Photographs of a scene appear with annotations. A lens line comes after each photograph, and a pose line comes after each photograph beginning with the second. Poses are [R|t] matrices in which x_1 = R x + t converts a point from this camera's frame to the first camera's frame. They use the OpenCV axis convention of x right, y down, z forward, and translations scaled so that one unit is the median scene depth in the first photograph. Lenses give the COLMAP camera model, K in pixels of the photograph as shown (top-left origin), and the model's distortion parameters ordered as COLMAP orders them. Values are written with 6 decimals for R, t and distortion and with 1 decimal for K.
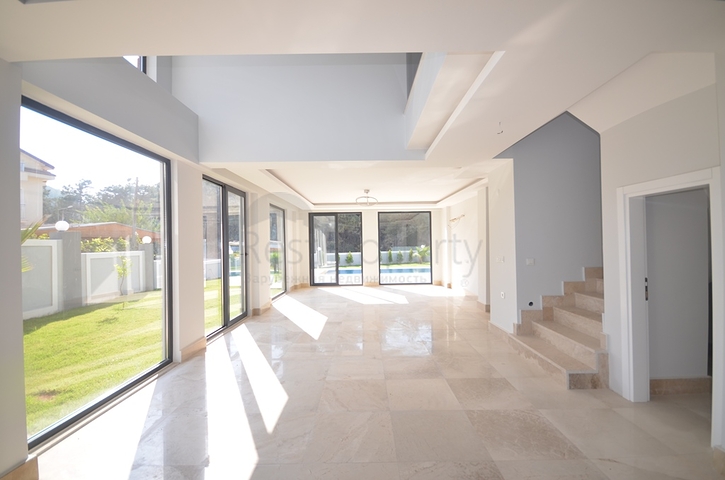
lens RADIAL K [[317.8, 0, 364.5], [0, 317.8, 239.4], [0, 0, 1]] dist [0.000182, -0.000353]
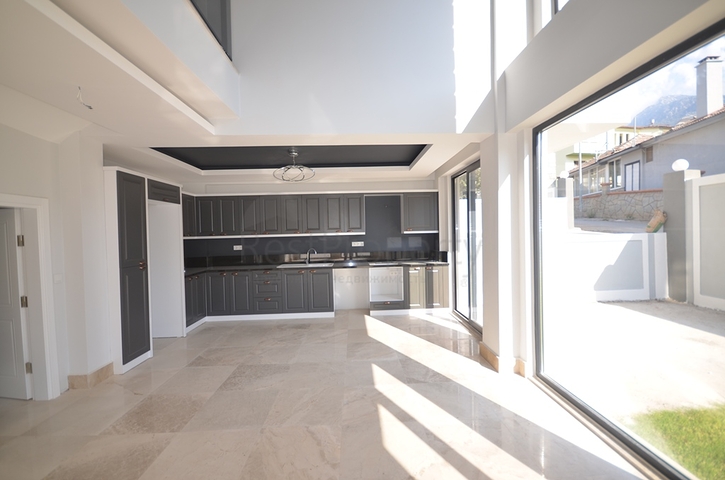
lens RADIAL K [[317.8, 0, 364.5], [0, 317.8, 239.4], [0, 0, 1]] dist [0.000182, -0.000353]
pose [[-0.998622, 0.040247, -0.033670, -0.072090], [0.040044, 0.999175, 0.006701, 0.000615], [0.033912, 0.005344, -0.999411, 0.668557]]
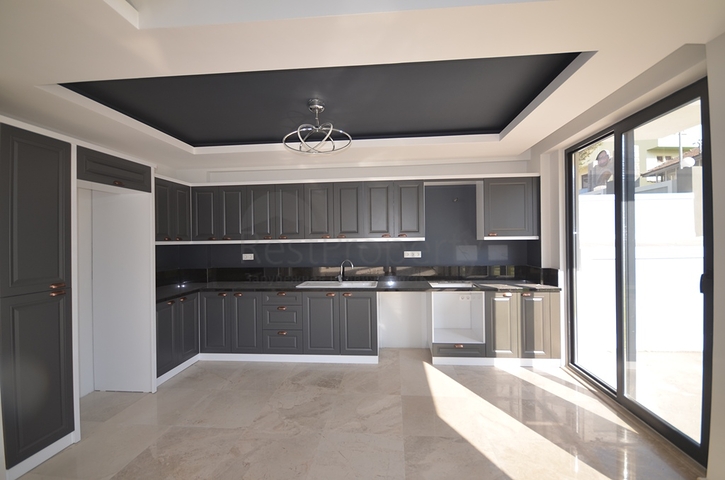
lens RADIAL K [[317.8, 0, 364.5], [0, 317.8, 239.4], [0, 0, 1]] dist [0.000182, -0.000353]
pose [[-0.995394, 0.028923, 0.091403, -0.049263], [0.027741, 0.999515, -0.014180, -0.003803], [-0.091769, -0.011579, -0.995713, 0.424995]]
